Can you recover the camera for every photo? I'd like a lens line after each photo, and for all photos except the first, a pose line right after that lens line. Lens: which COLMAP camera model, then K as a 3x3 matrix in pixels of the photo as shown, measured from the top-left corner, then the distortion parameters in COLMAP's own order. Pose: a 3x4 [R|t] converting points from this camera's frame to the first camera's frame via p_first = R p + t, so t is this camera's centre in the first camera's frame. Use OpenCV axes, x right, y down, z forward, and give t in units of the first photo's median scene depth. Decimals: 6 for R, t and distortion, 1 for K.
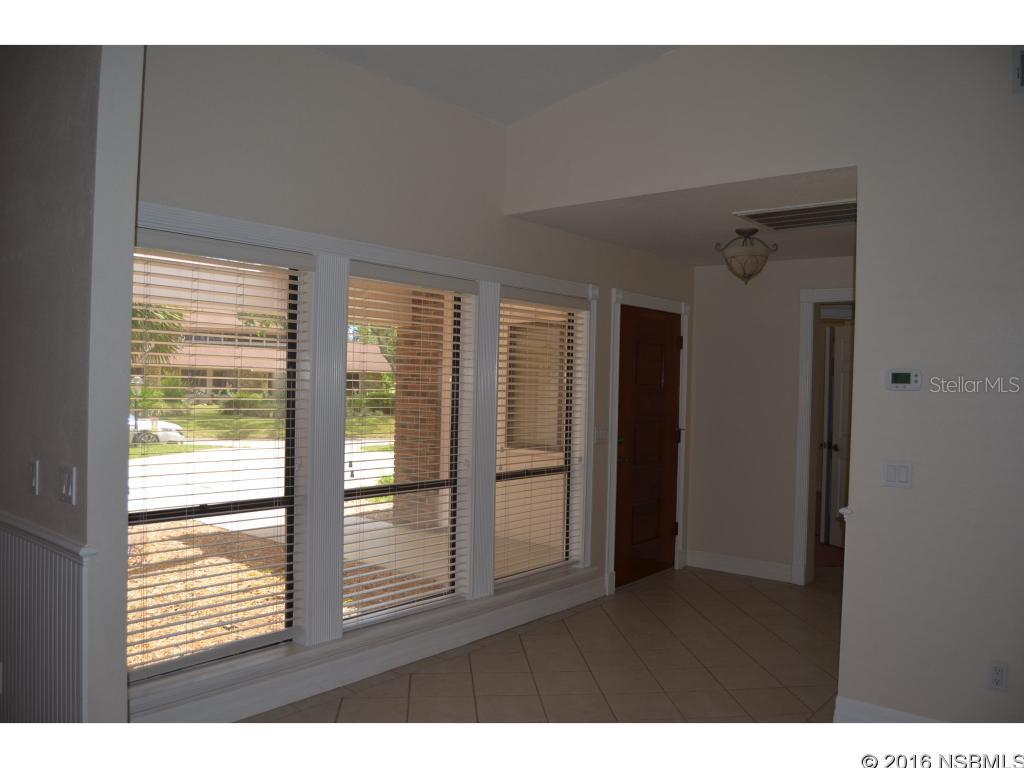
lens RADIAL K [[803.3, 0, 510.4], [0, 803.3, 383.4], [0, 0, 1]] dist [-0.084381, 0.022990]
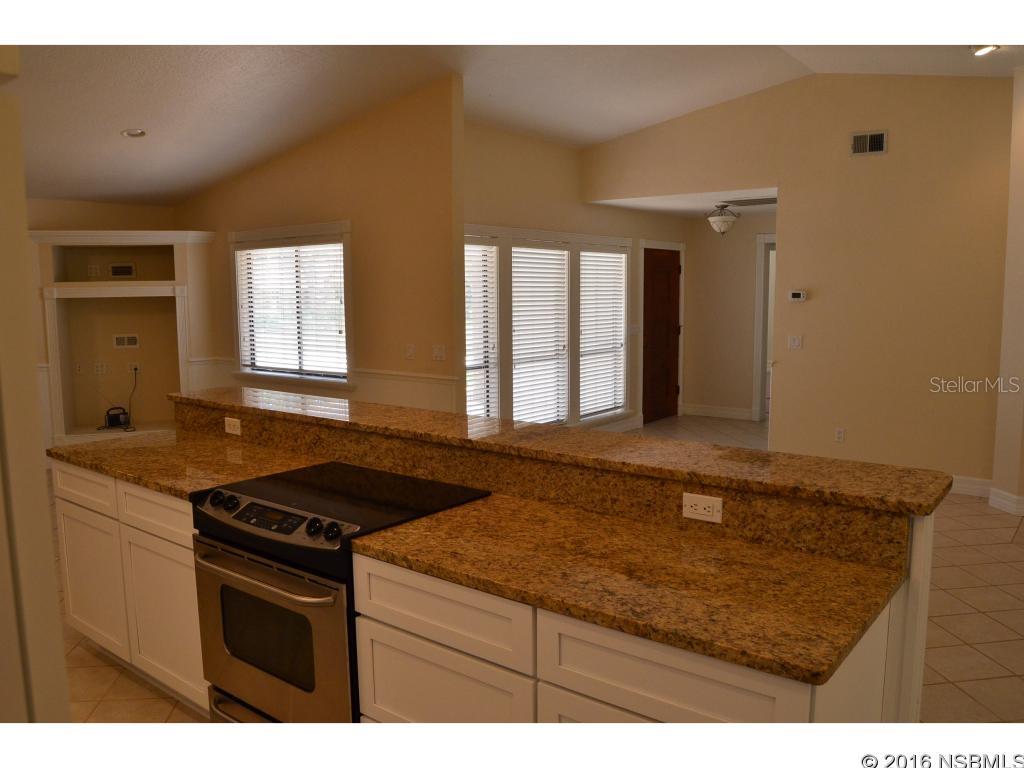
lens RADIAL K [[803.3, 0, 513.9], [0, 803.3, 387.1], [0, 0, 1]] dist [-0.084381, 0.022990]
pose [[0.999099, -0.033528, 0.026030, -0.154776], [0.030630, 0.994032, 0.104696, 0.003123], [-0.029385, -0.103804, 0.994164, -0.545683]]
